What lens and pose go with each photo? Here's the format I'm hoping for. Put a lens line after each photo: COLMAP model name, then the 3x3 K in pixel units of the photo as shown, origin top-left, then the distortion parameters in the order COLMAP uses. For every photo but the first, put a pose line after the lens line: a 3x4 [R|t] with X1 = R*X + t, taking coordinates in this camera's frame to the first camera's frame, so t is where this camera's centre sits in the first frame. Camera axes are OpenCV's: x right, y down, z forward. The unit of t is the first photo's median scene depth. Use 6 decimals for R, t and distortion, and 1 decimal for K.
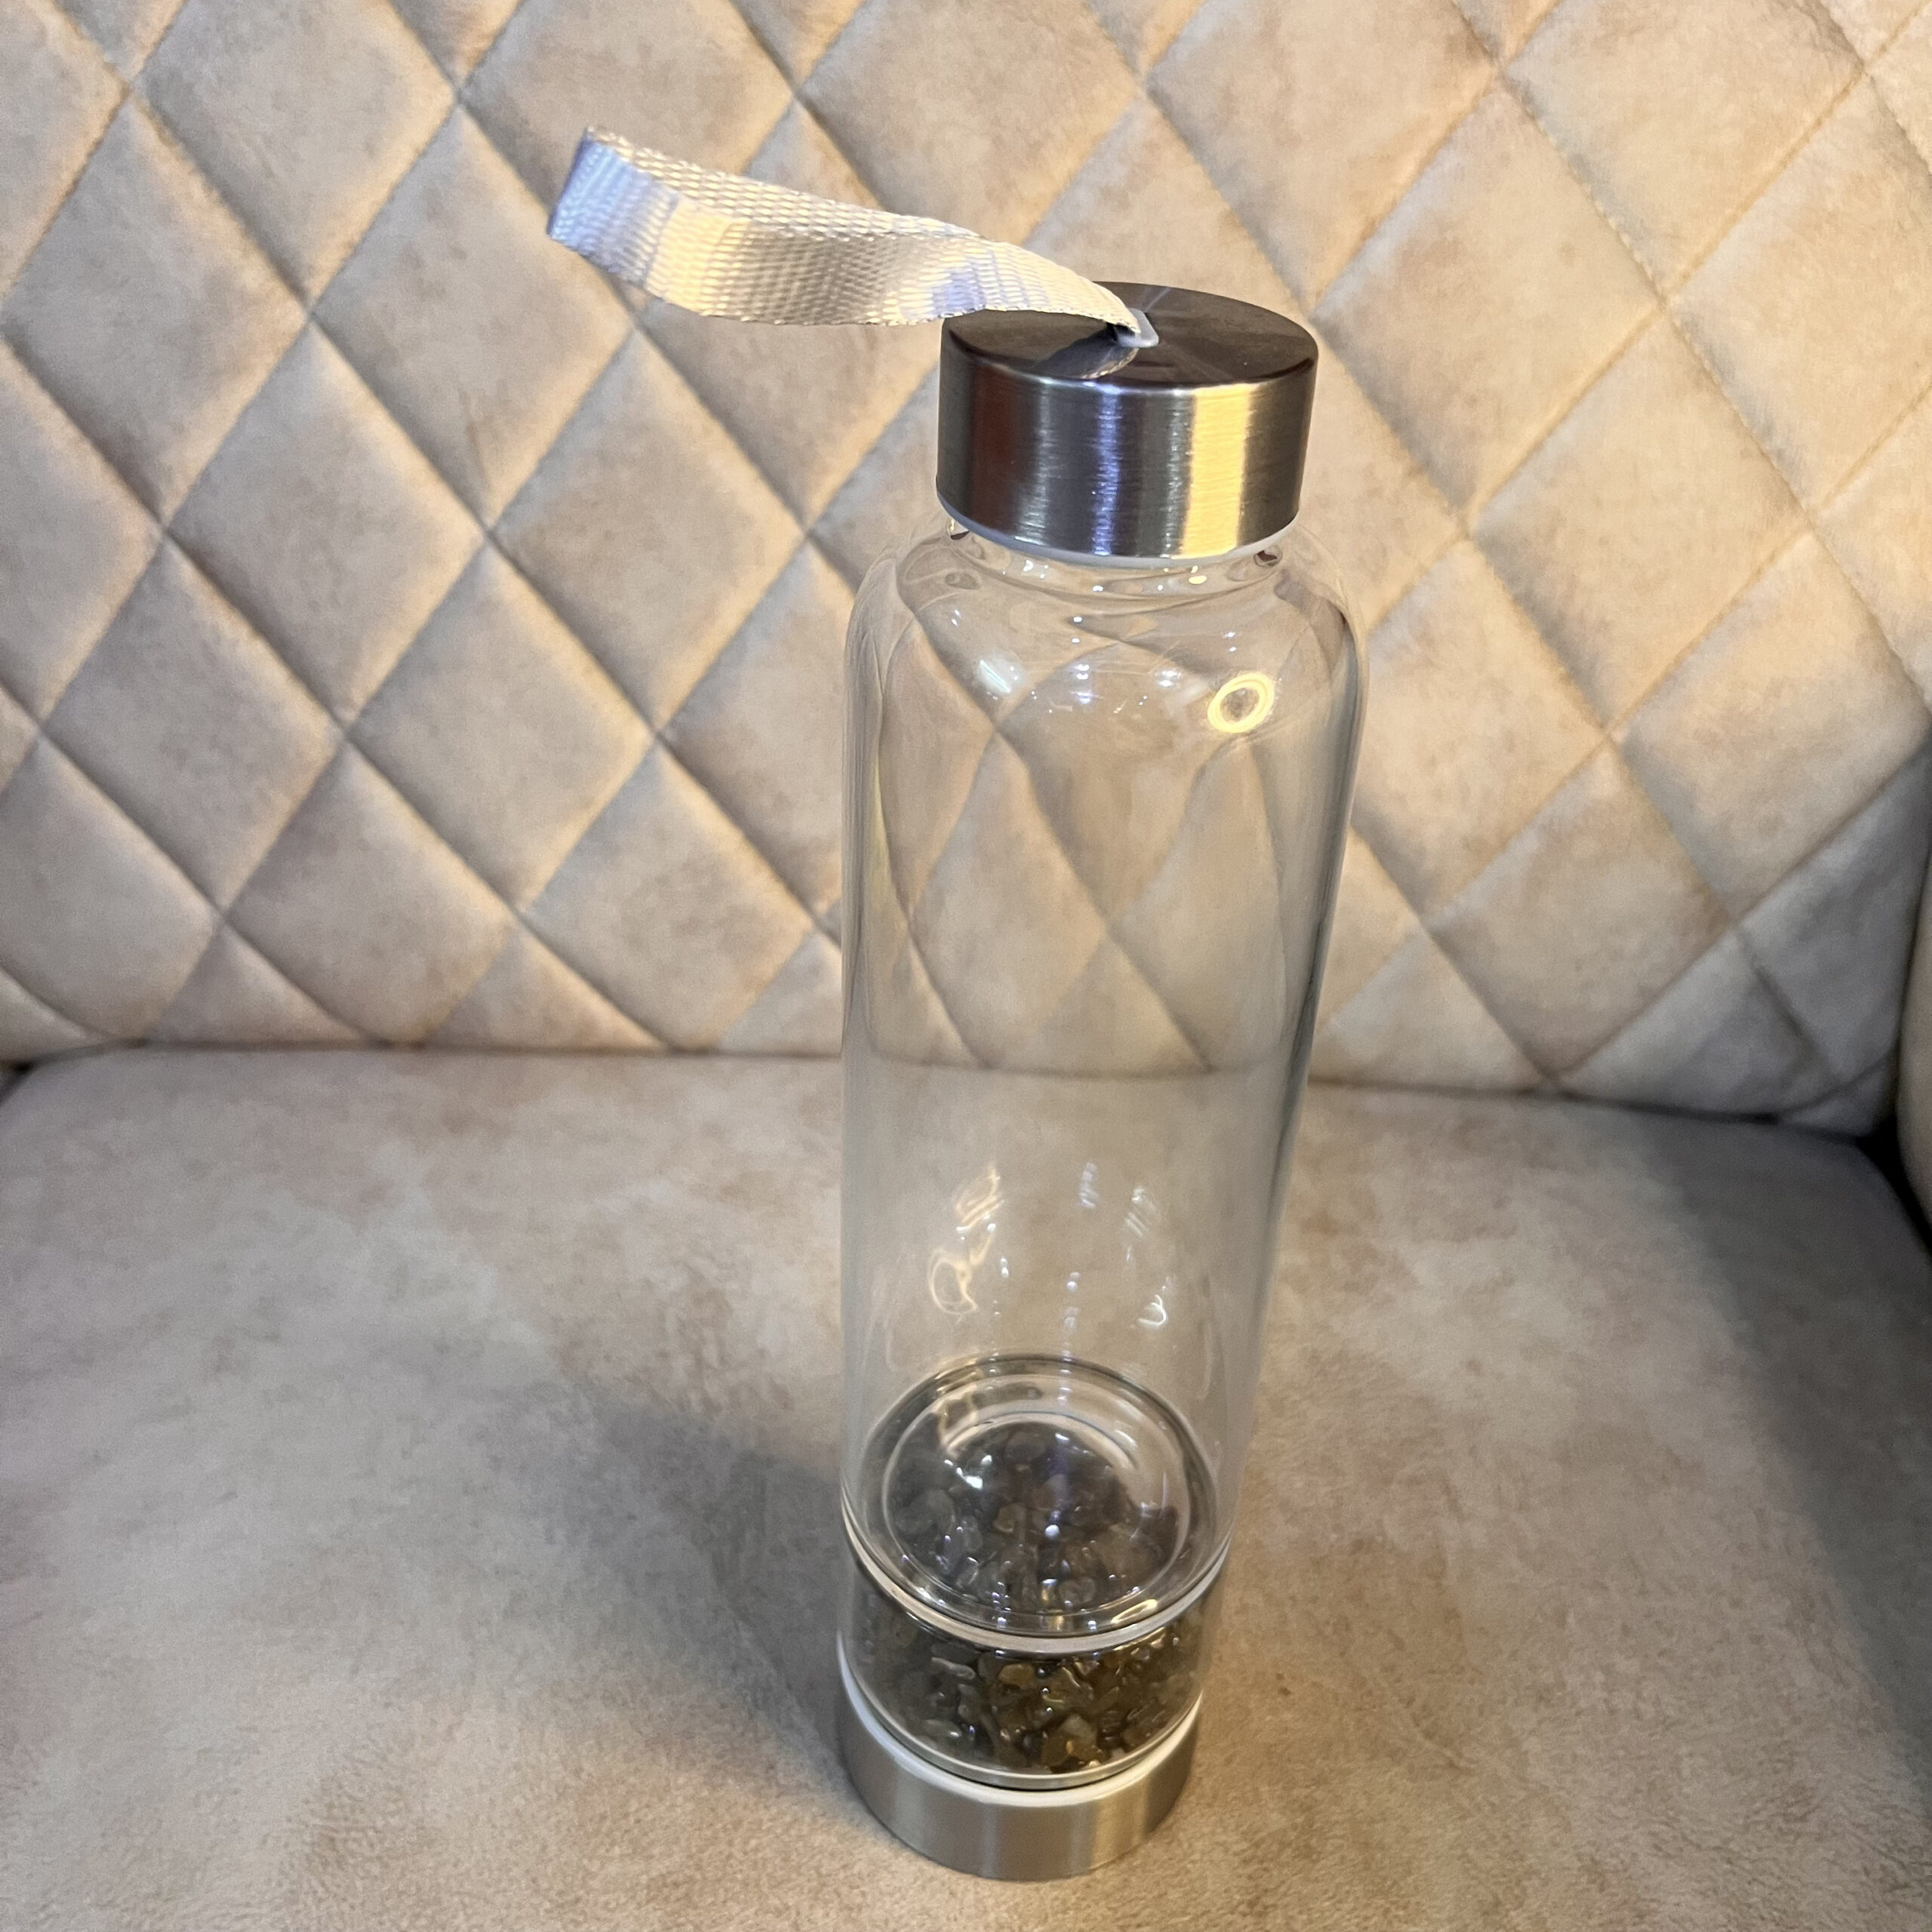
lens RADIAL K [[2042.9, 0, 978.4], [0, 2042.9, 952.0], [0, 0, 1]] dist [0.010587, 0.000000]
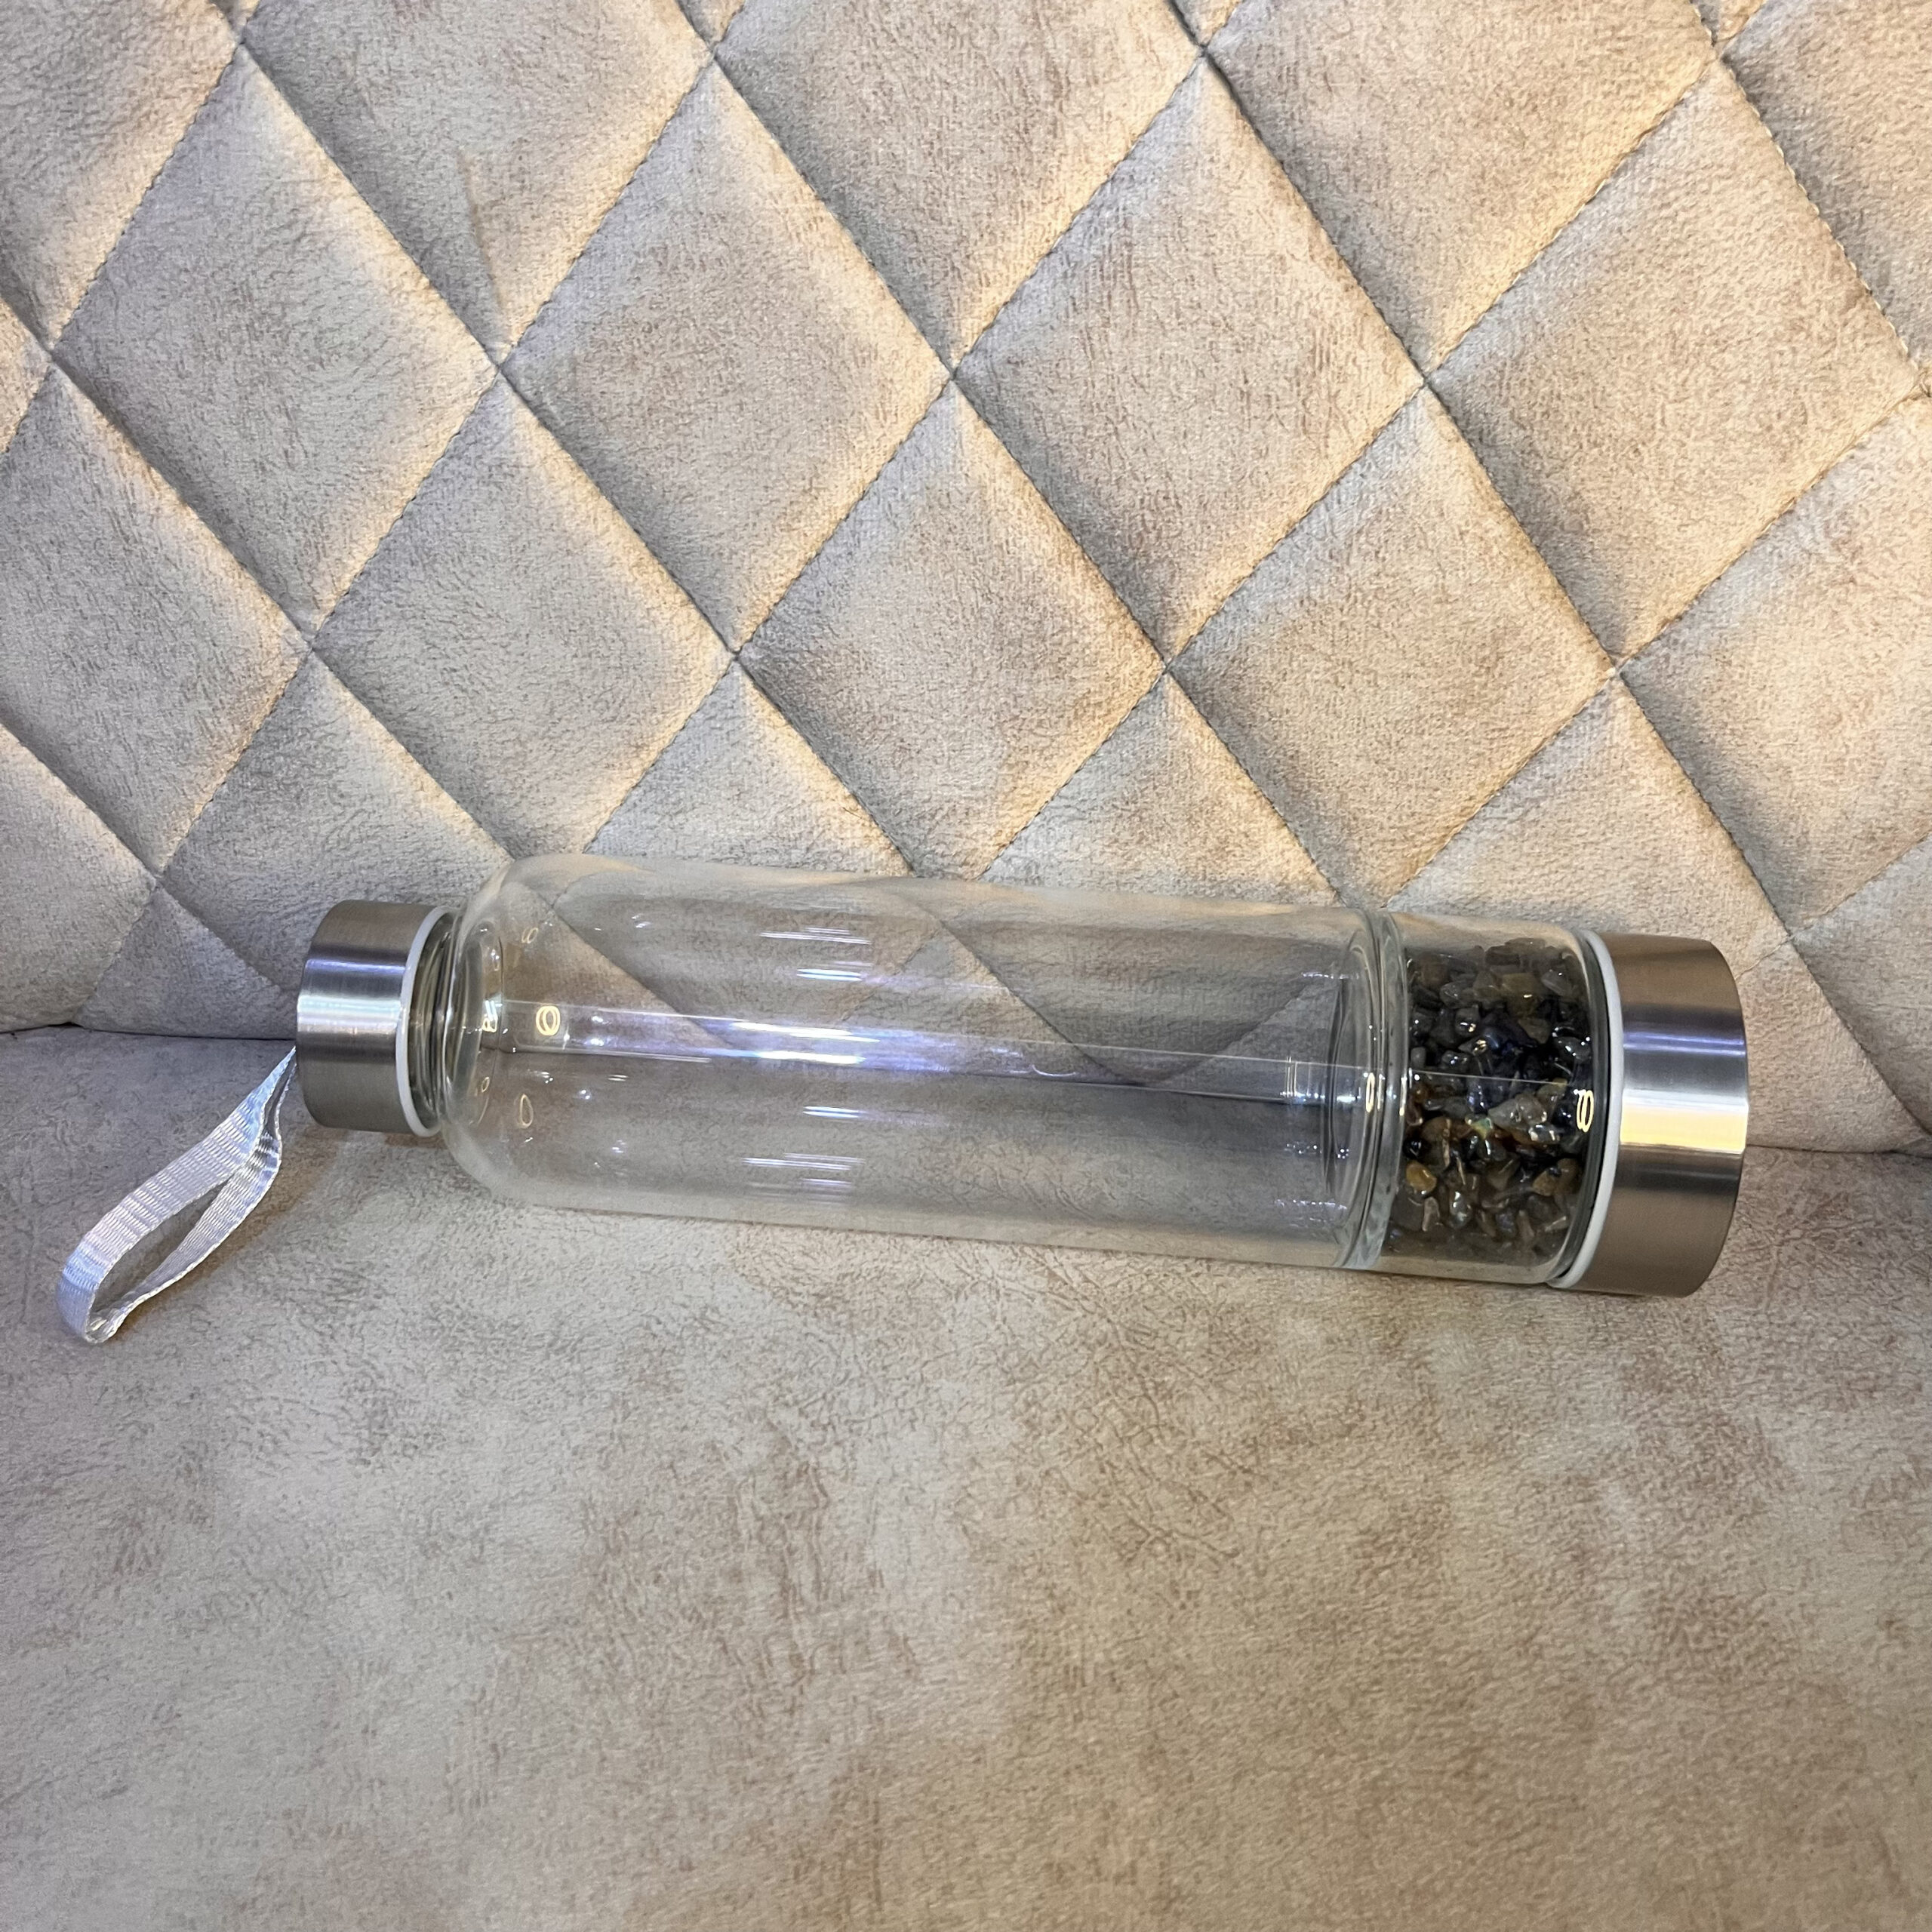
lens RADIAL K [[2042.9, 0, 957.2], [0, 2042.9, 982.6], [0, 0, 1]] dist [0.010587, 0.000000]
pose [[0.998724, 0.028121, -0.041955, -0.046984], [-0.023386, 0.993728, 0.109349, -0.074774], [0.044767, -0.108228, 0.993118, 0.283784]]
